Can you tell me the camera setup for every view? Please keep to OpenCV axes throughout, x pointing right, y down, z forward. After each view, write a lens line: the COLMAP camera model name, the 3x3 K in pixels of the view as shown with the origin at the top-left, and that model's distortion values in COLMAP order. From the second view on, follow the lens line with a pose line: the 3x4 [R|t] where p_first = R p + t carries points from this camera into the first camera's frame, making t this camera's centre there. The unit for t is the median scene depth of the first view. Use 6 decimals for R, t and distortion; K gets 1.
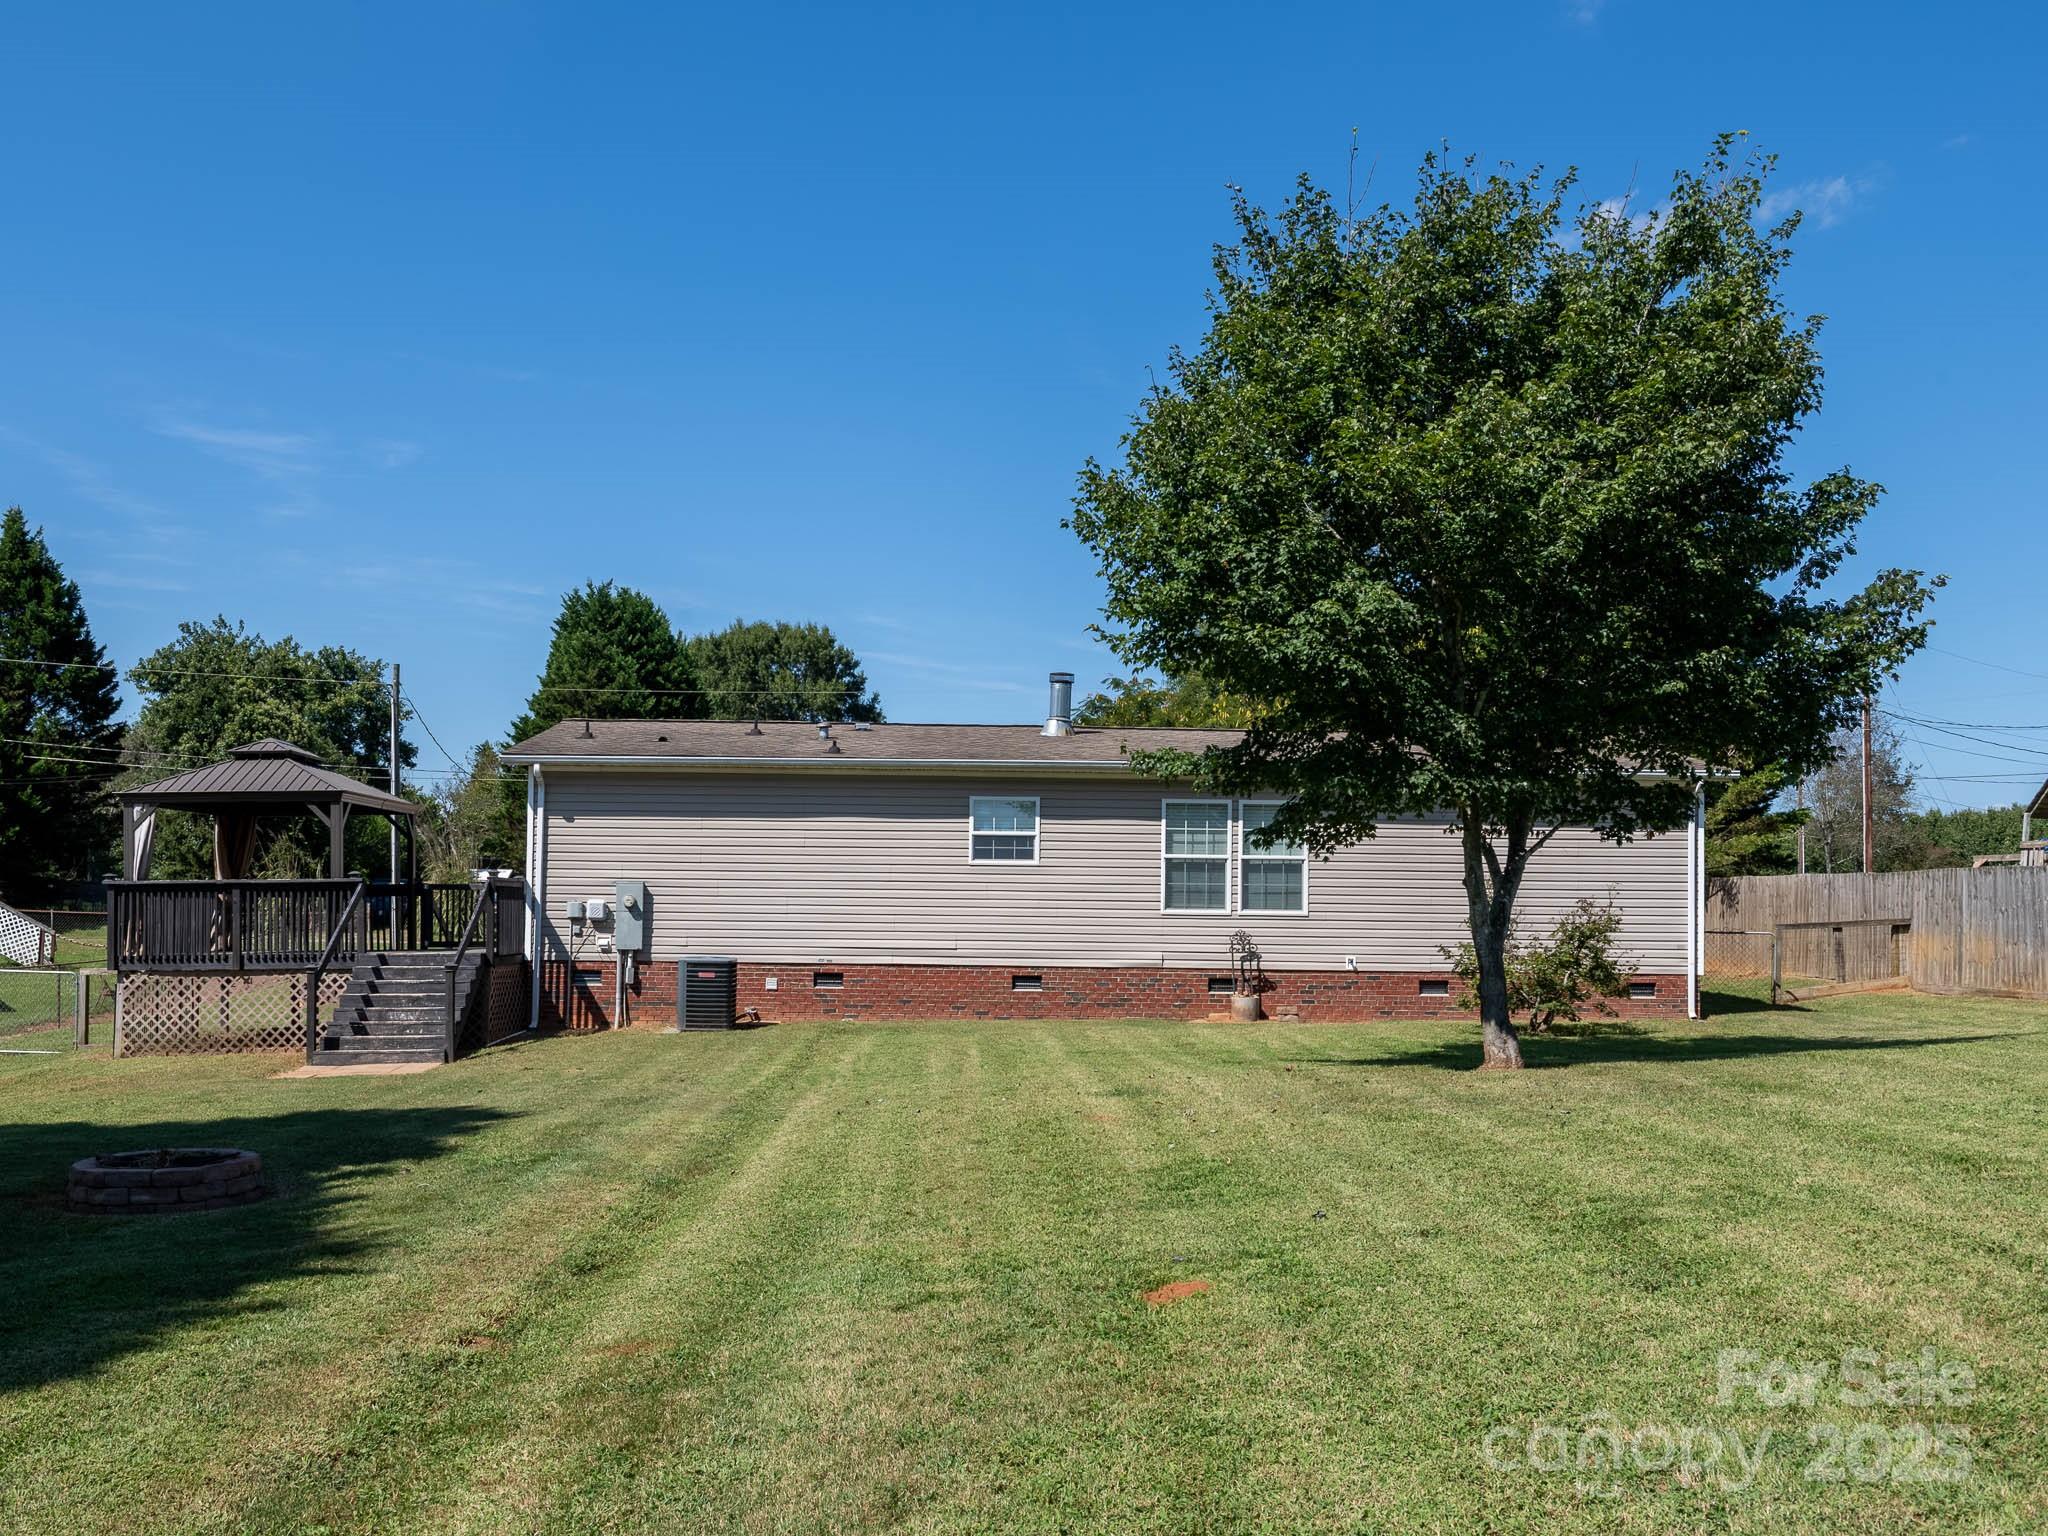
lens RADIAL K [[1973.8, 0, 1027.5], [0, 1973.8, 872.8], [0, 0, 1]] dist [0.000844, 0.002368]
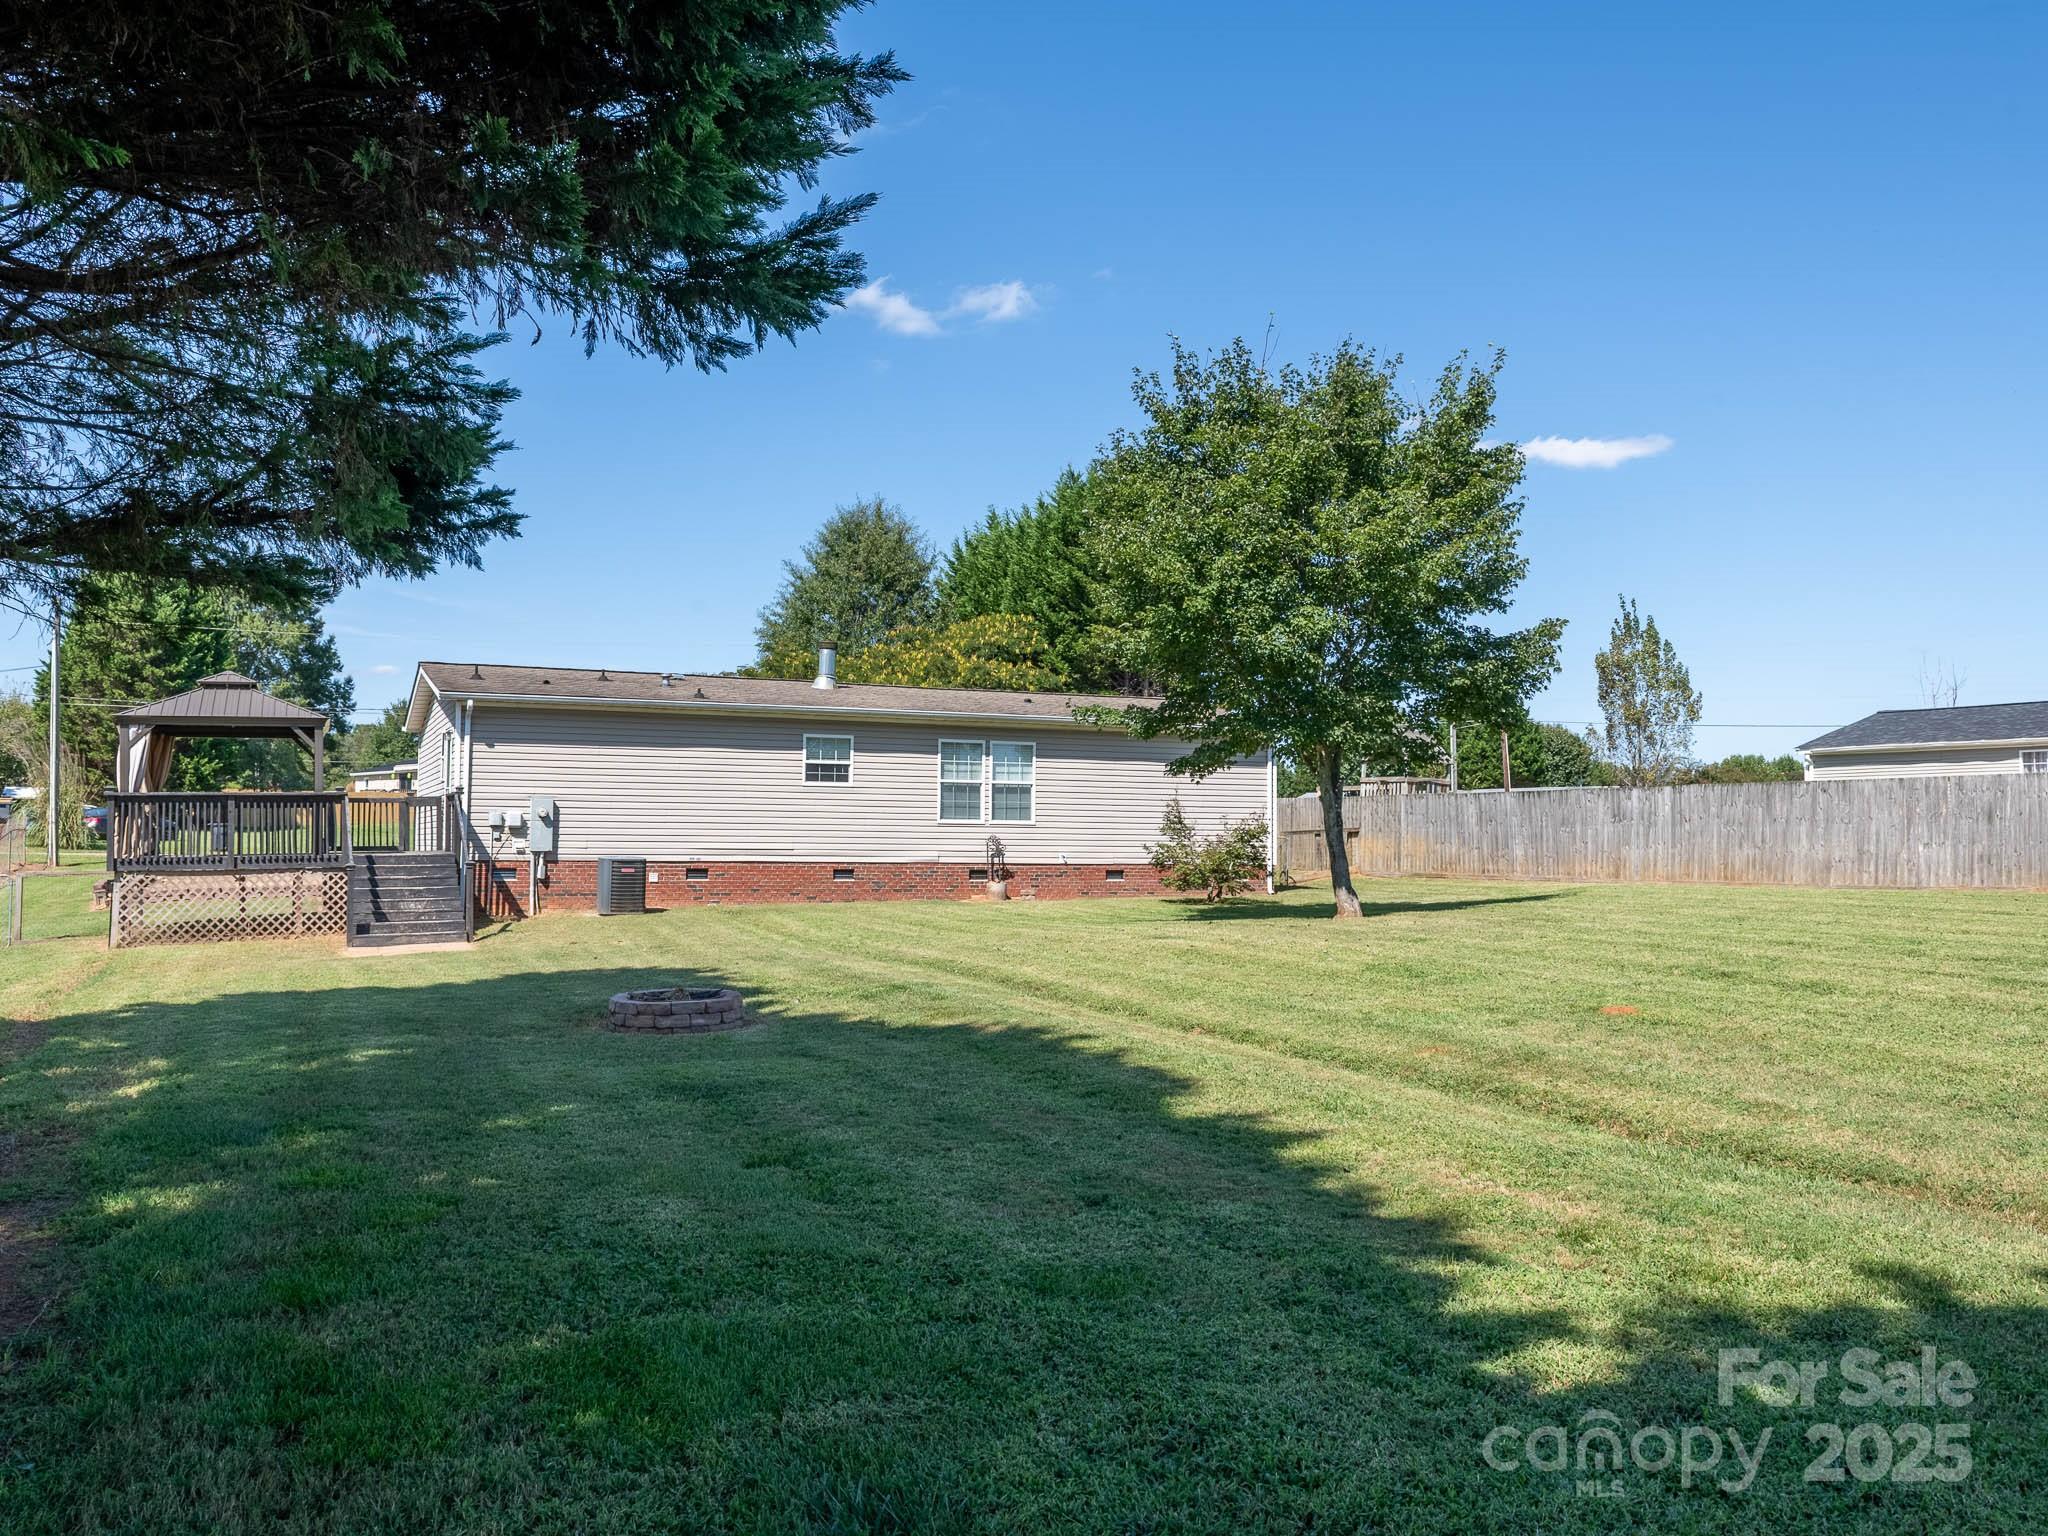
lens RADIAL K [[1613.8, 0, 1024.0], [0, 1613.8, 768.0], [0, 0, 1]] dist [0.006686, -0.000278]
pose [[0.925561, 0.013938, 0.378342, -0.305438], [-0.006944, 0.999779, -0.019843, 0.004548], [-0.378535, 0.015739, 0.925453, -0.056440]]
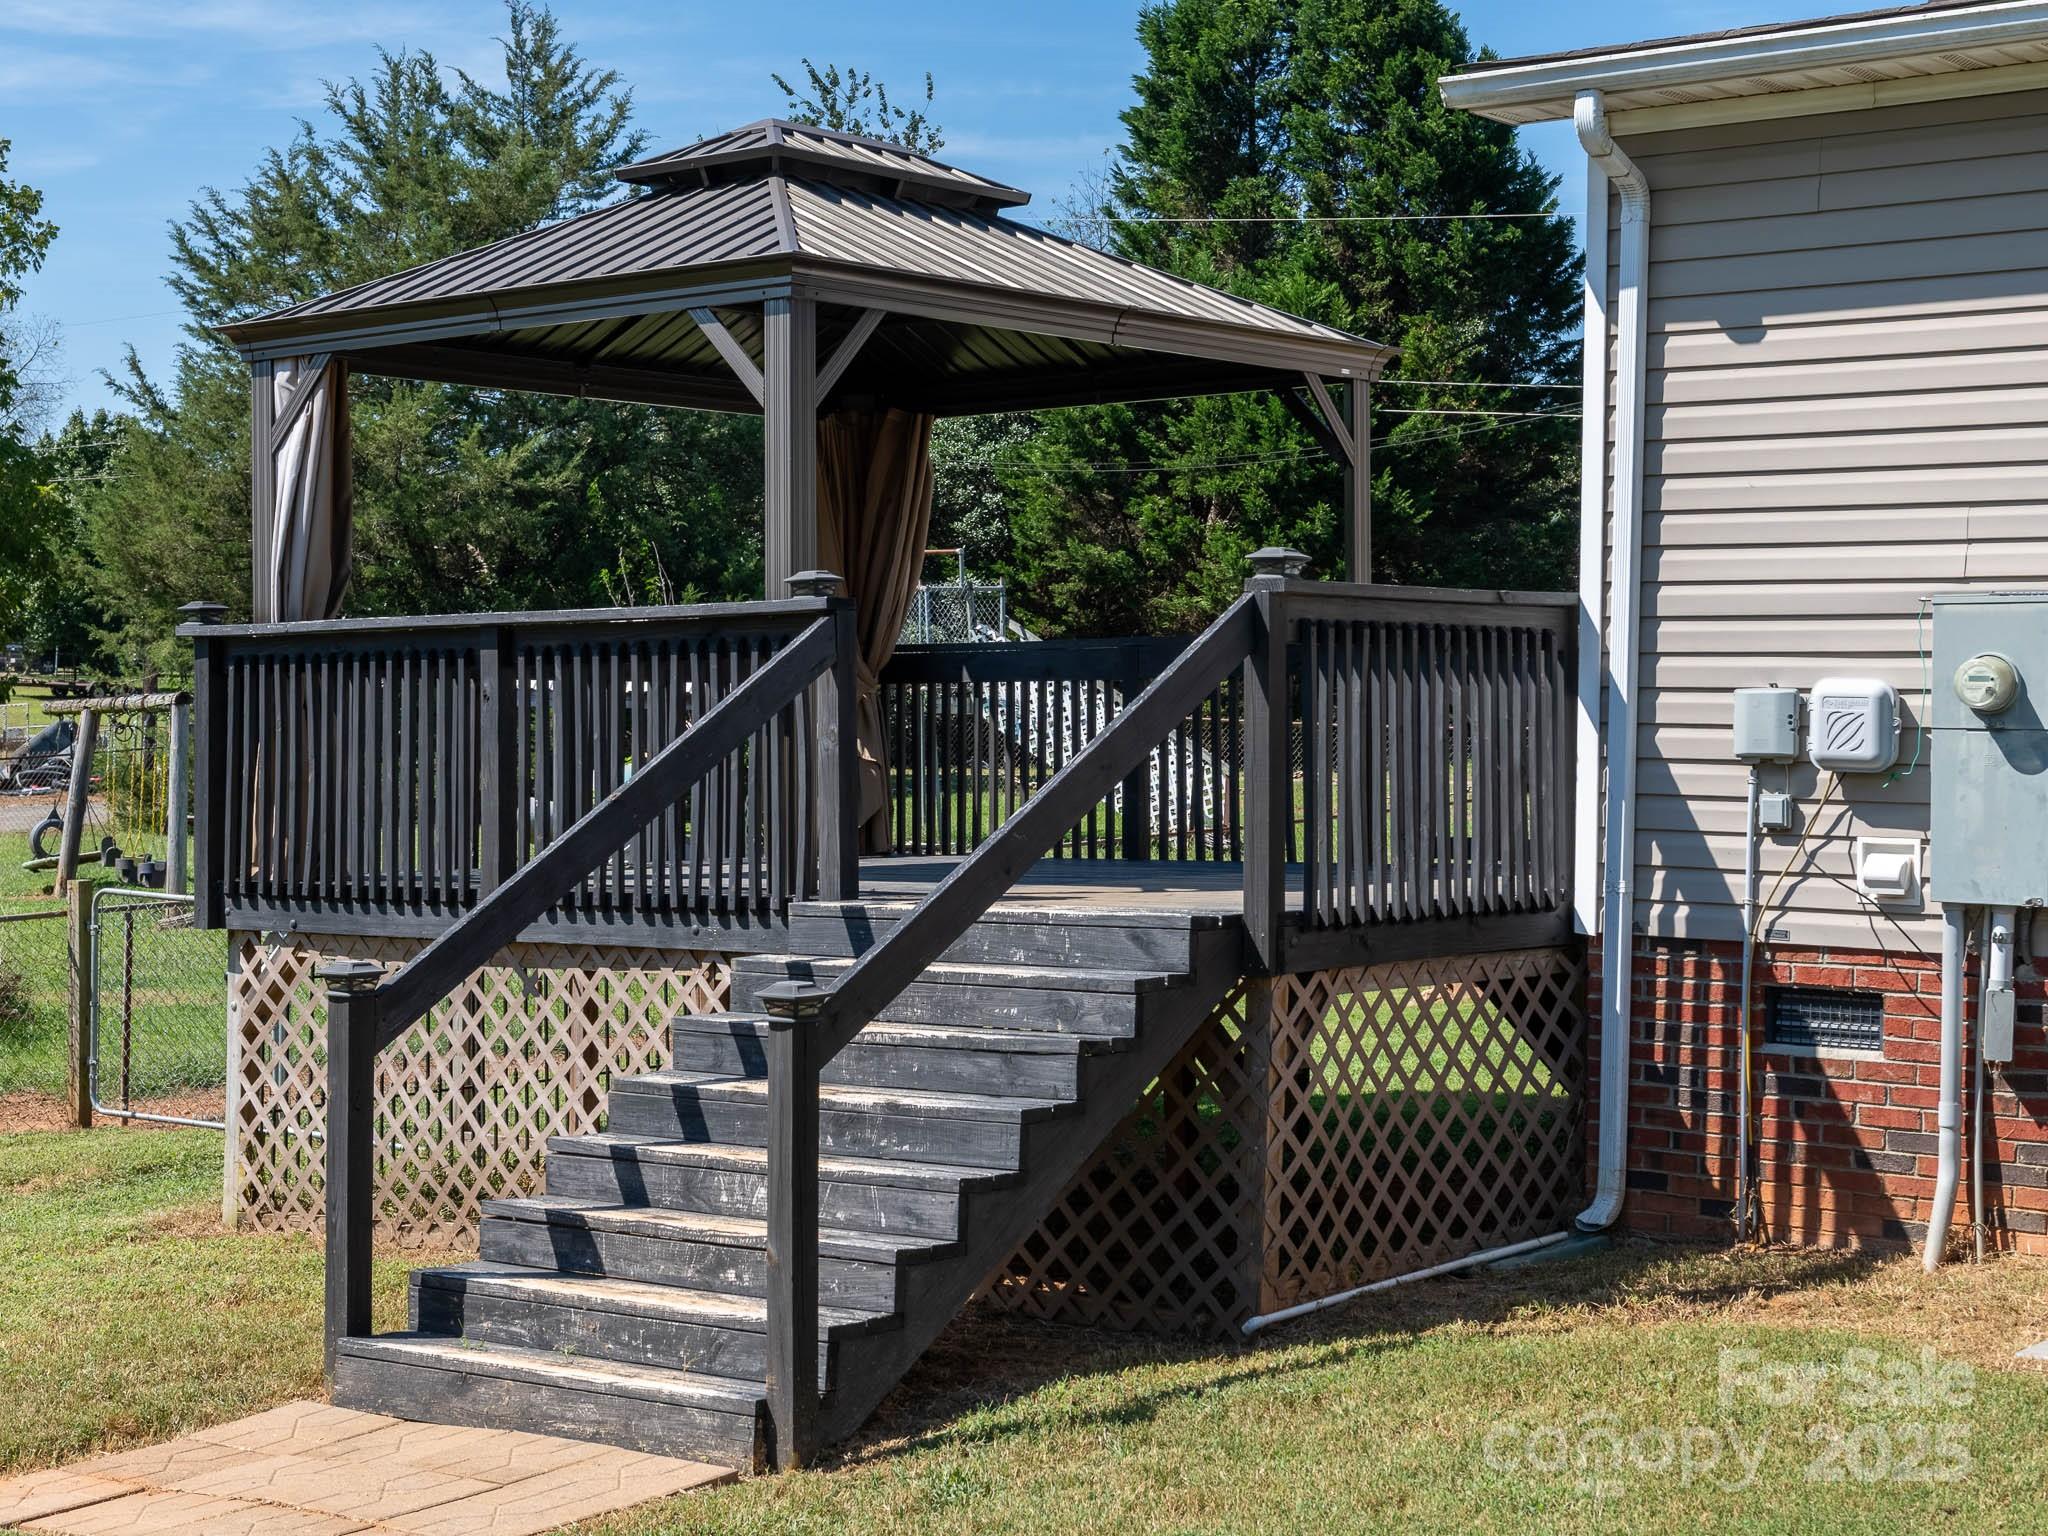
lens RADIAL K [[3345.3, 0, 1021.0], [0, 3345.3, 721.2], [0, 0, 1]] dist [0.121515, 0.003045]
pose [[0.754185, 0.000461, -0.656662, -0.037644], [0.013856, 0.999766, 0.016616, 0.010807], [0.656516, -0.021630, 0.754002, 0.647654]]
